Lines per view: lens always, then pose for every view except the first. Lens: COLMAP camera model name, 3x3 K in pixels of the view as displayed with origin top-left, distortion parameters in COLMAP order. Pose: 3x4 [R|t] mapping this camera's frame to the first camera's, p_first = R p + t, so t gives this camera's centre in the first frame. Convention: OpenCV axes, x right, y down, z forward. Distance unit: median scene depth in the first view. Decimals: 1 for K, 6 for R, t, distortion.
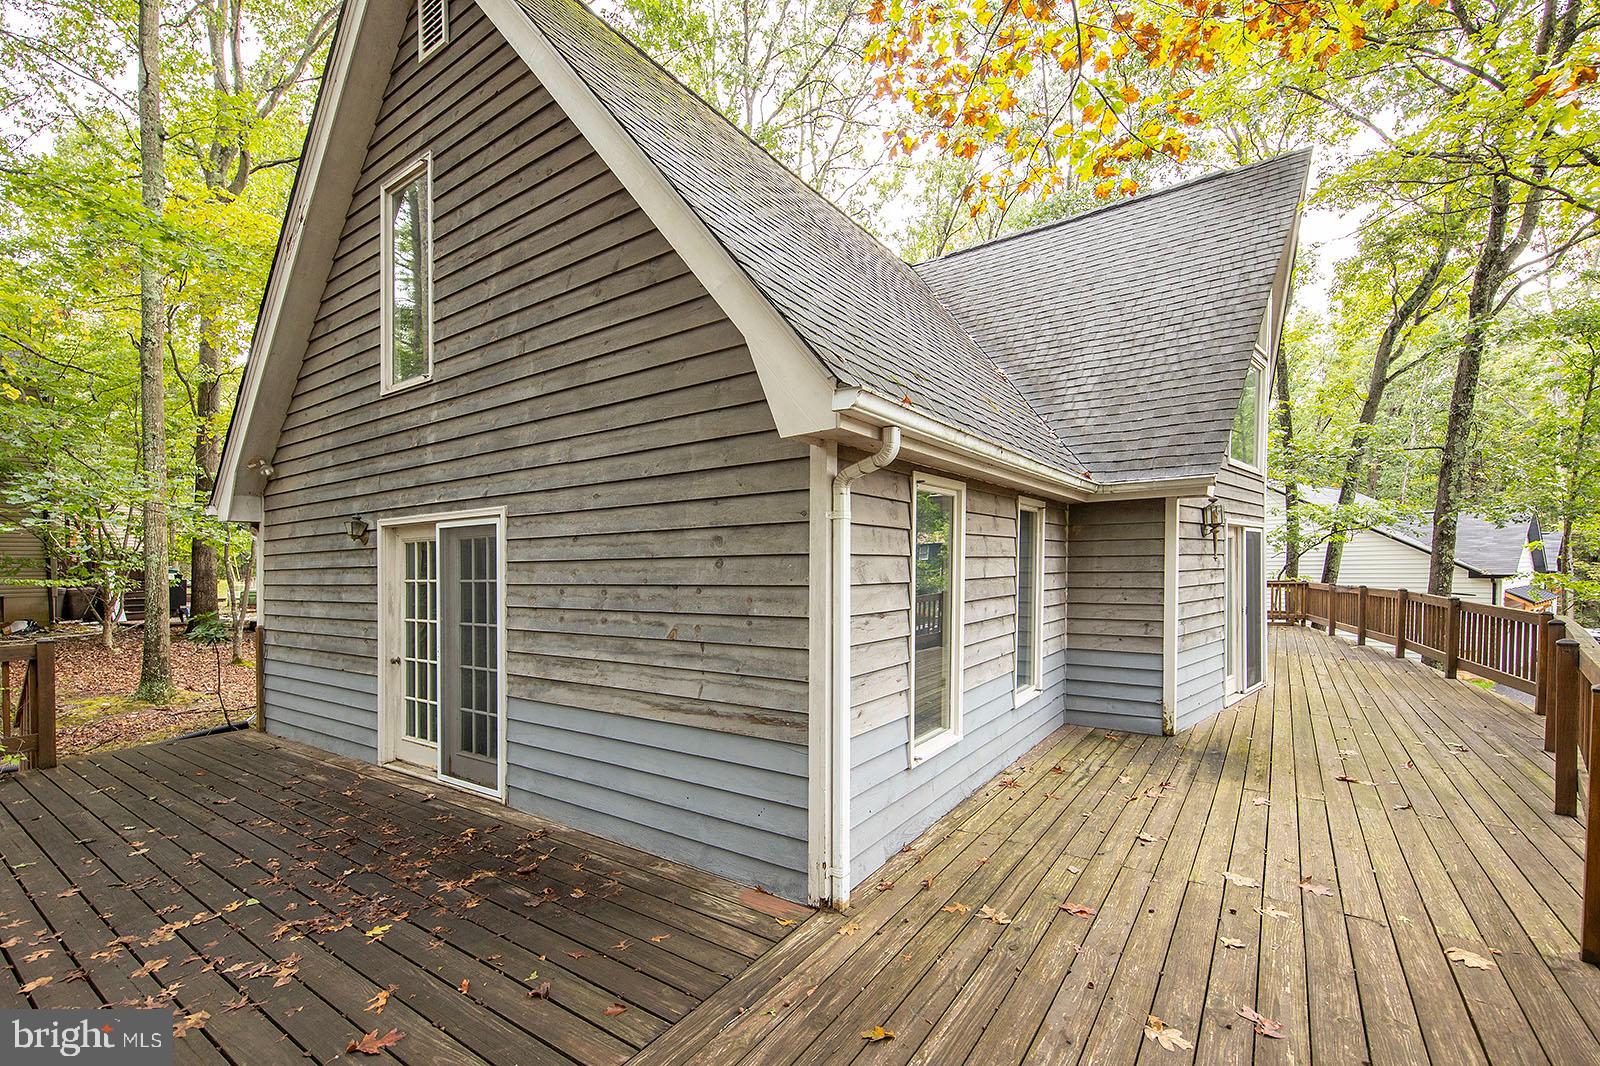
lens RADIAL K [[694.7, 0, 801.0], [0, 694.7, 543.7], [0, 0, 1]] dist [0.007745, -0.001247]
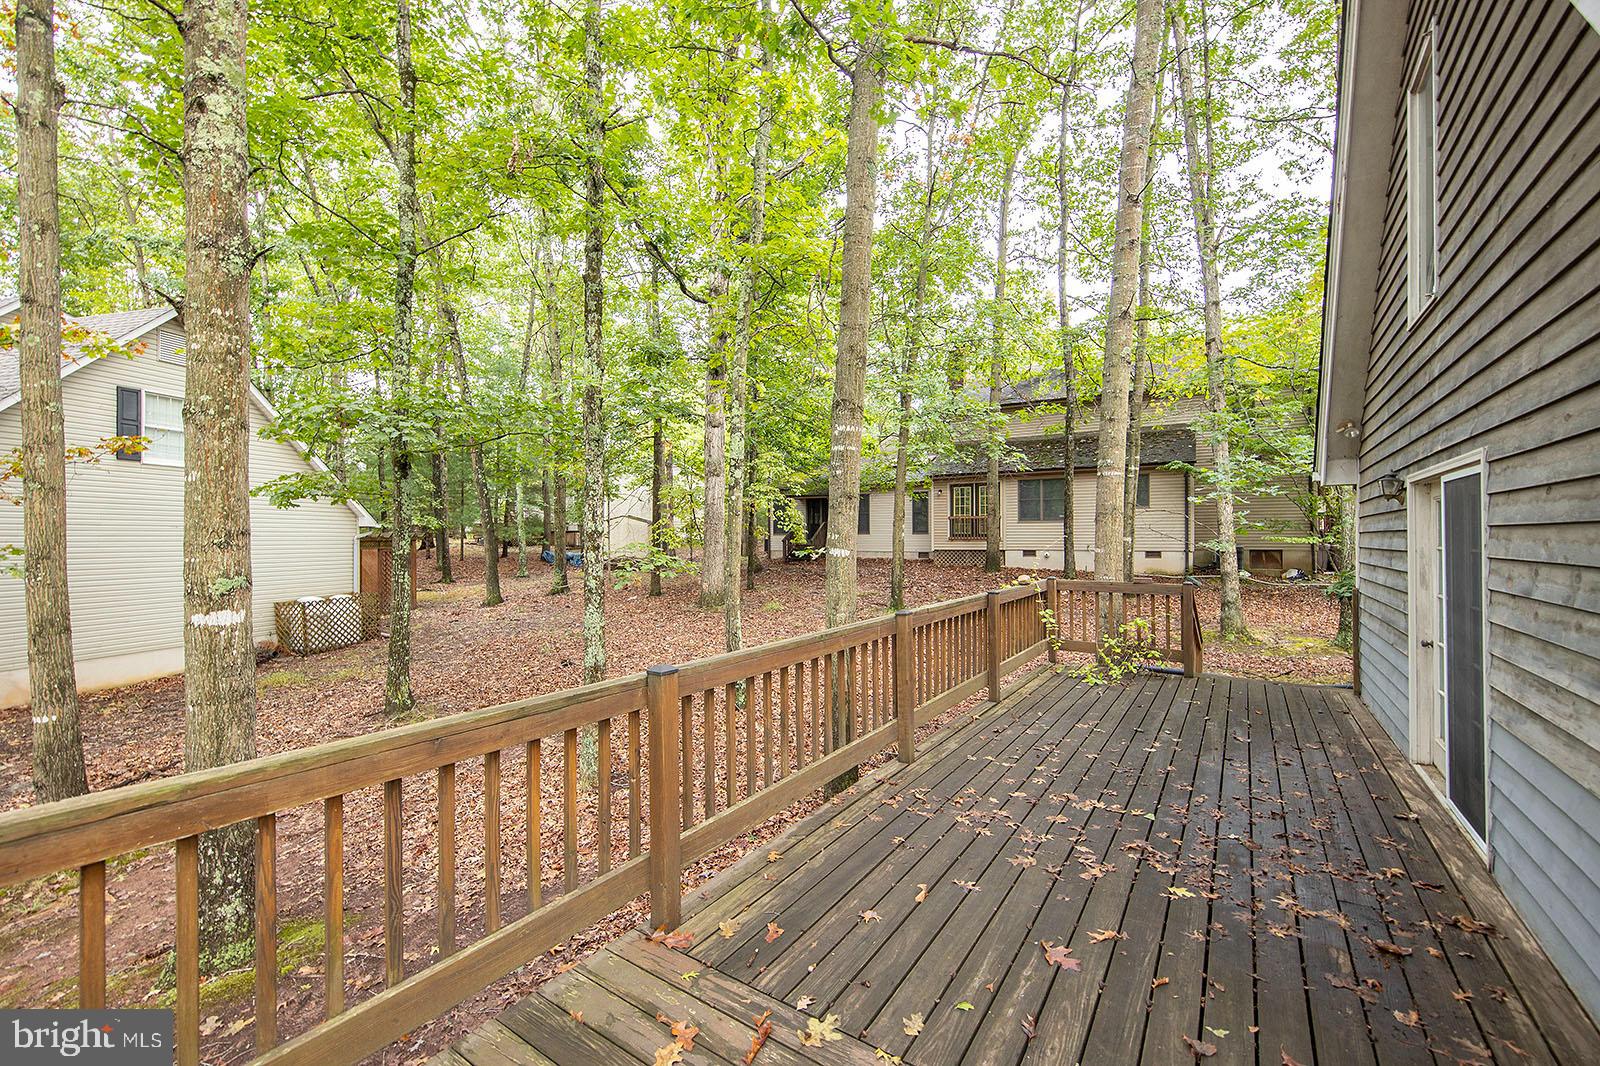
lens RADIAL K [[659.9, 0, 804.1], [0, 659.9, 532.8], [0, 0, 1]] dist [0.001615, -0.000239]
pose [[0.016675, 0.012661, -0.999781, 0.228977], [0.029953, 0.999465, 0.013156, 0.004163], [0.999412, -0.030166, 0.016286, 0.311142]]
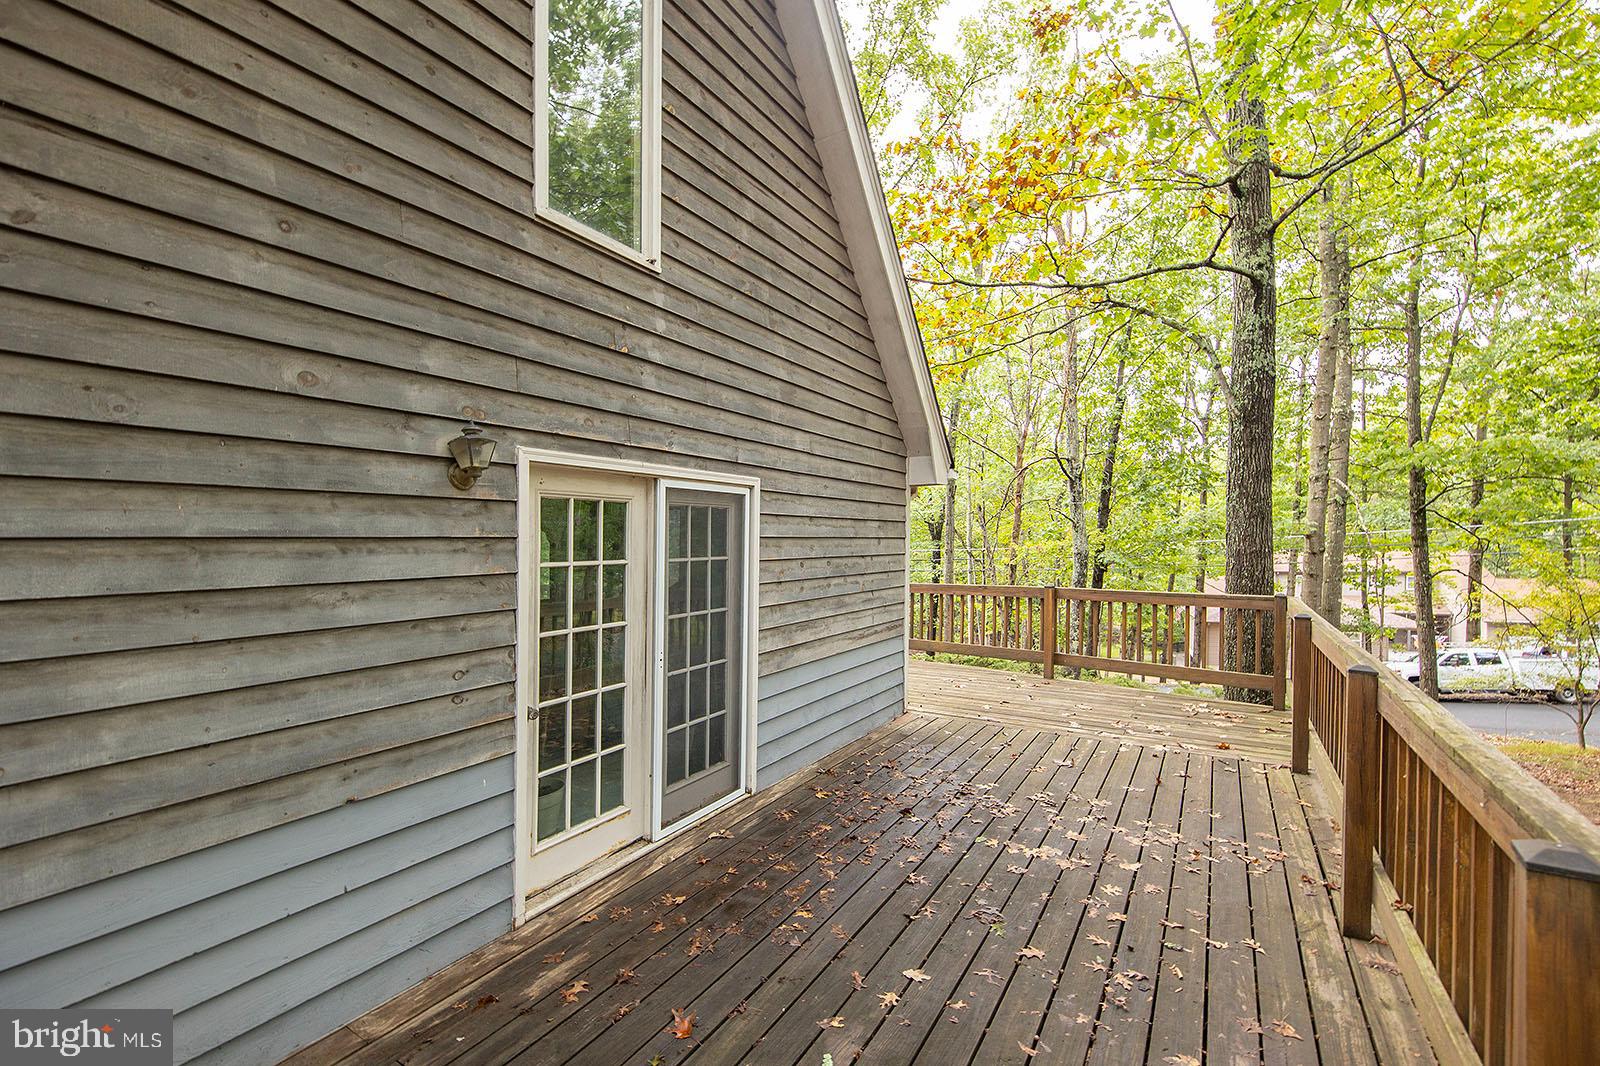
lens RADIAL K [[694.7, 0, 806.4], [0, 694.7, 545.5], [0, 0, 1]] dist [0.007745, -0.001247]
pose [[-0.073557, 0.017087, 0.997145, -1.392969], [-0.014426, 0.999730, -0.018196, 0.055135], [-0.997187, -0.015723, -0.073291, 1.016697]]
